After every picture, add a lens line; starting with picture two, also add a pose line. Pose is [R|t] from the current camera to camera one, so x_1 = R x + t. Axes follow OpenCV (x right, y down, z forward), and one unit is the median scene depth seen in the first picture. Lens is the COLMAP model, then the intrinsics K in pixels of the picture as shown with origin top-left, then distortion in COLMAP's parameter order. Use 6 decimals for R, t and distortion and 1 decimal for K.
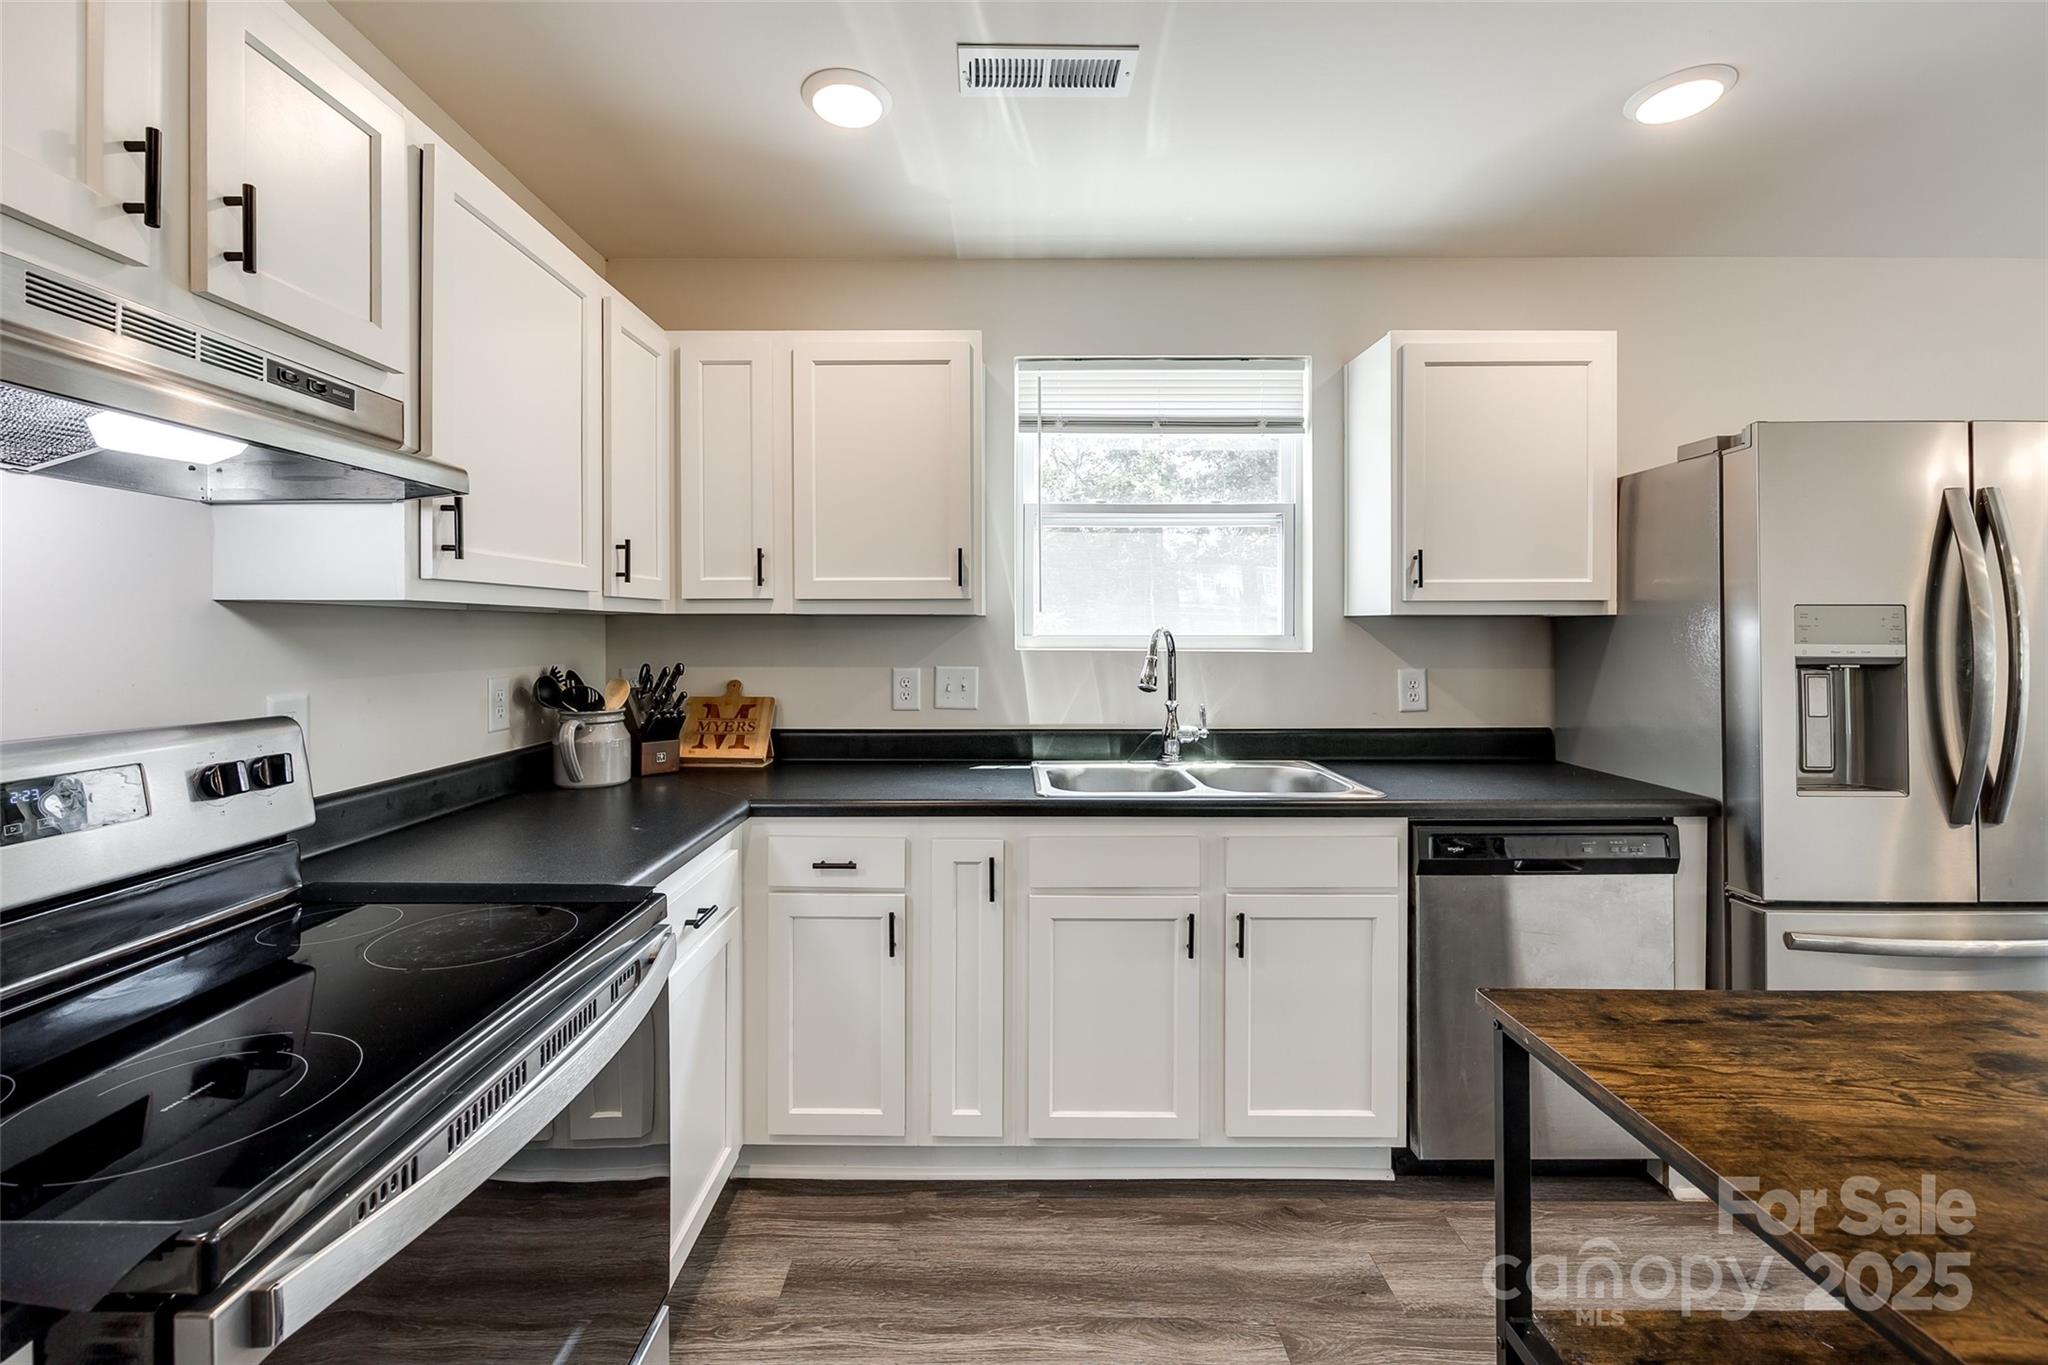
lens RADIAL K [[853.7, 0, 1018.4], [0, 853.7, 626.0], [0, 0, 1]] dist [-0.002540, -0.000038]
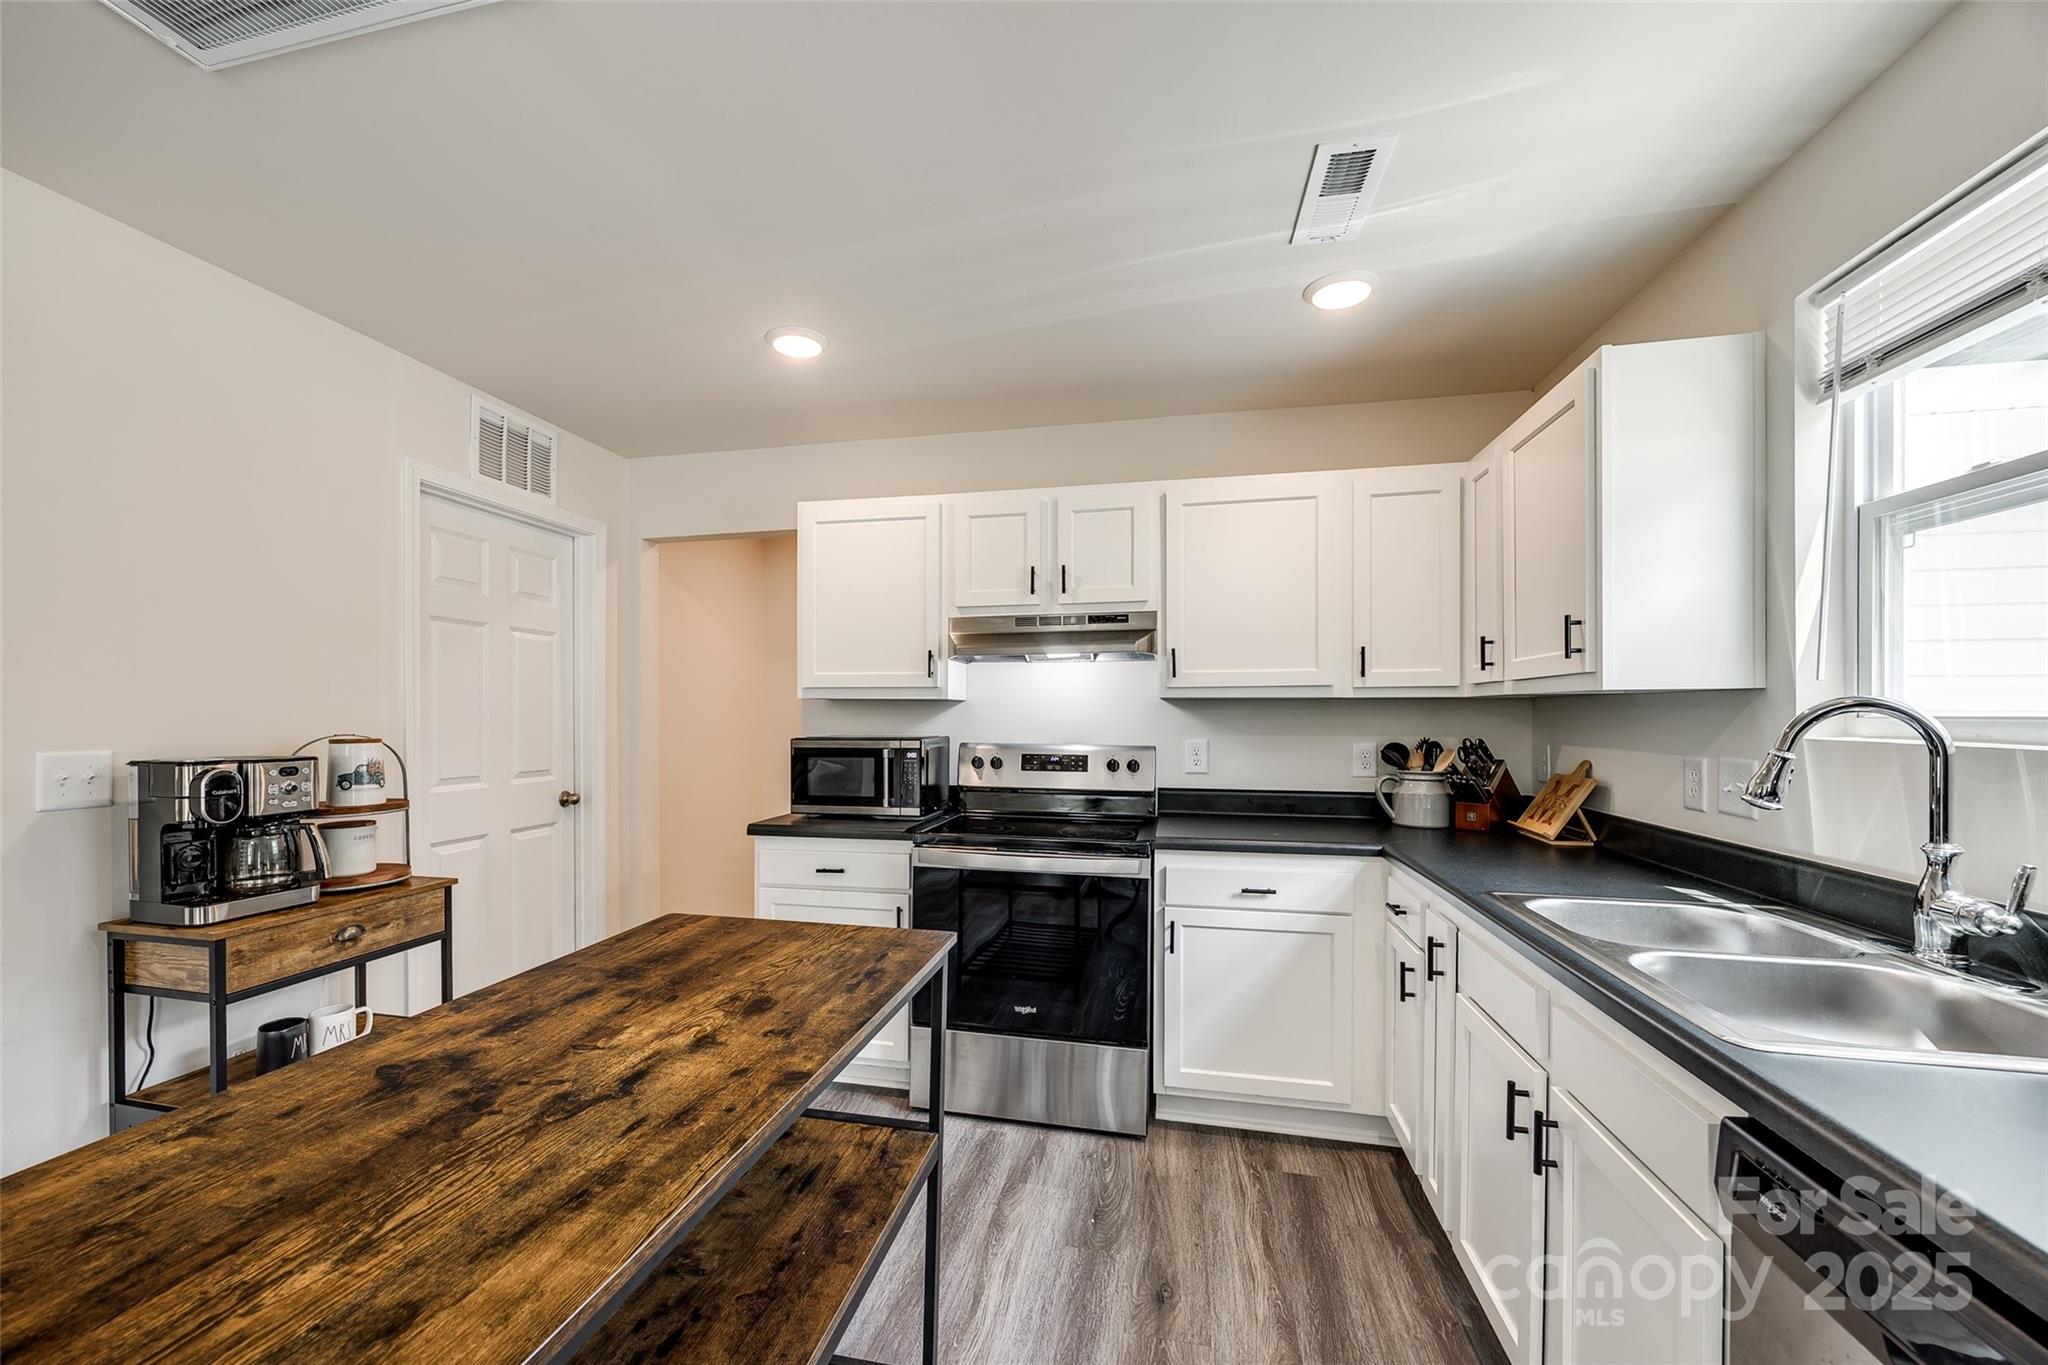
lens RADIAL K [[846.4, 0, 989.5], [0, 846.4, 696.2], [0, 0, 1]] dist [-0.000744, -0.000042]
pose [[-0.237605, -0.019850, -0.971159, 1.149208], [0.005428, 0.999748, -0.021762, 0.009811], [0.971347, -0.010442, -0.237438, 0.799181]]
